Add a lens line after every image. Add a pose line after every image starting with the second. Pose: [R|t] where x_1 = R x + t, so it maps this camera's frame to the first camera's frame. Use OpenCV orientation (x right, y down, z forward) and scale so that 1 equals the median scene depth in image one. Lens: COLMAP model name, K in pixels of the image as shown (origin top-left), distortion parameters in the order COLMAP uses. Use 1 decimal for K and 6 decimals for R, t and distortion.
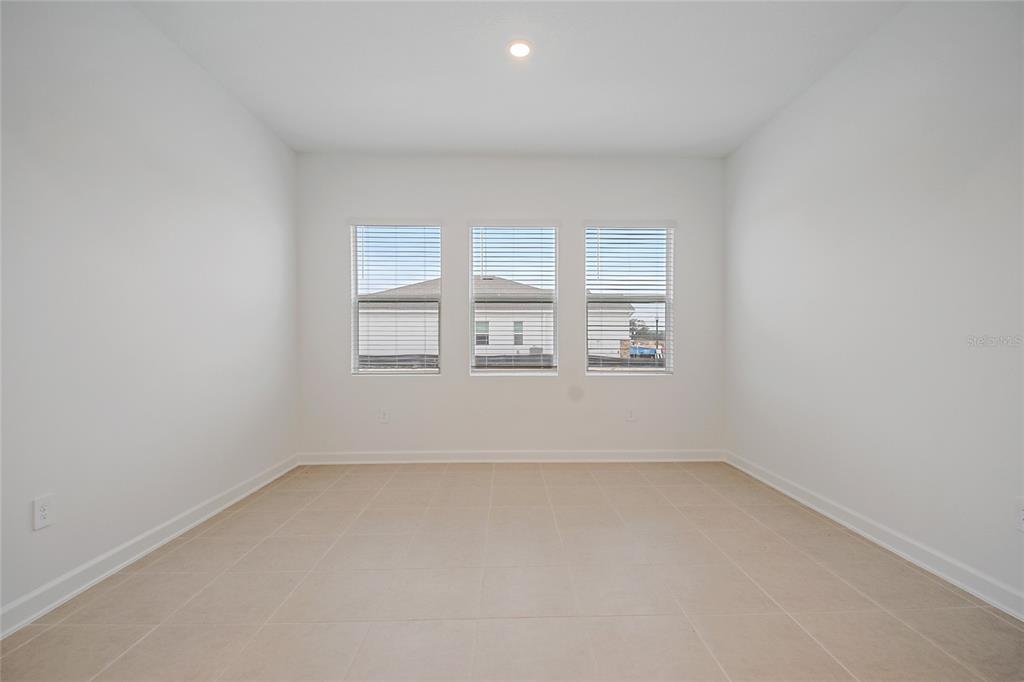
lens RADIAL K [[470.6, 0, 515.7], [0, 470.6, 346.6], [0, 0, 1]] dist [0.000591, -0.000268]
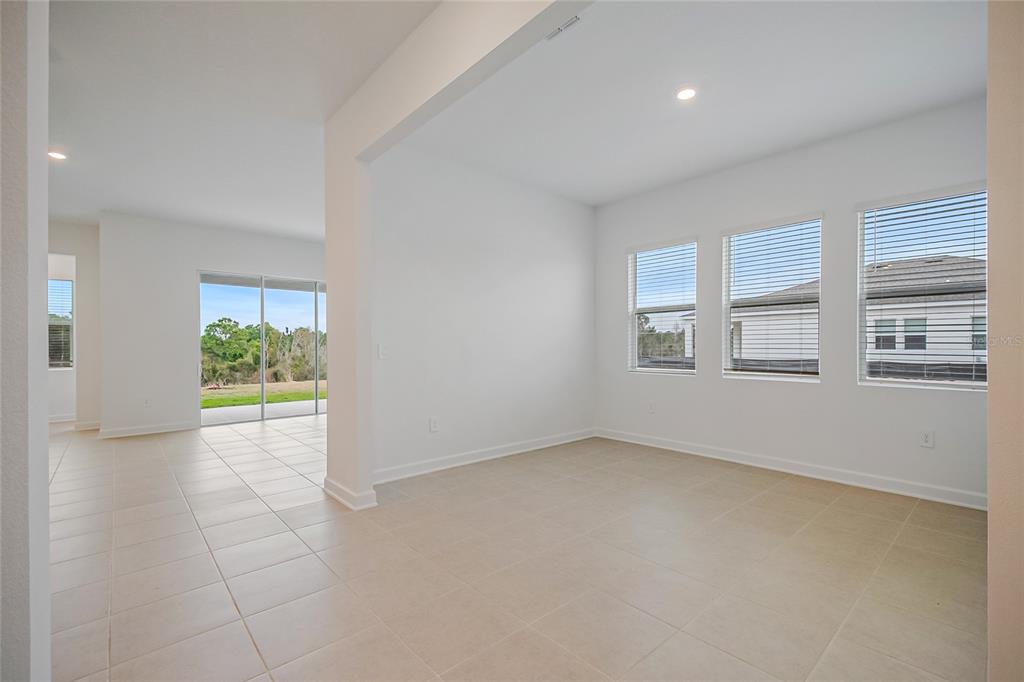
lens RADIAL K [[443.5, 0, 514.7], [0, 443.5, 349.2], [0, 0, 1]] dist [-0.001019, -0.000492]
pose [[0.628677, 0.005321, -0.777648, 0.367146], [-0.006525, 0.999977, 0.001567, -0.000590], [0.777639, 0.004089, 0.628698, 0.008453]]
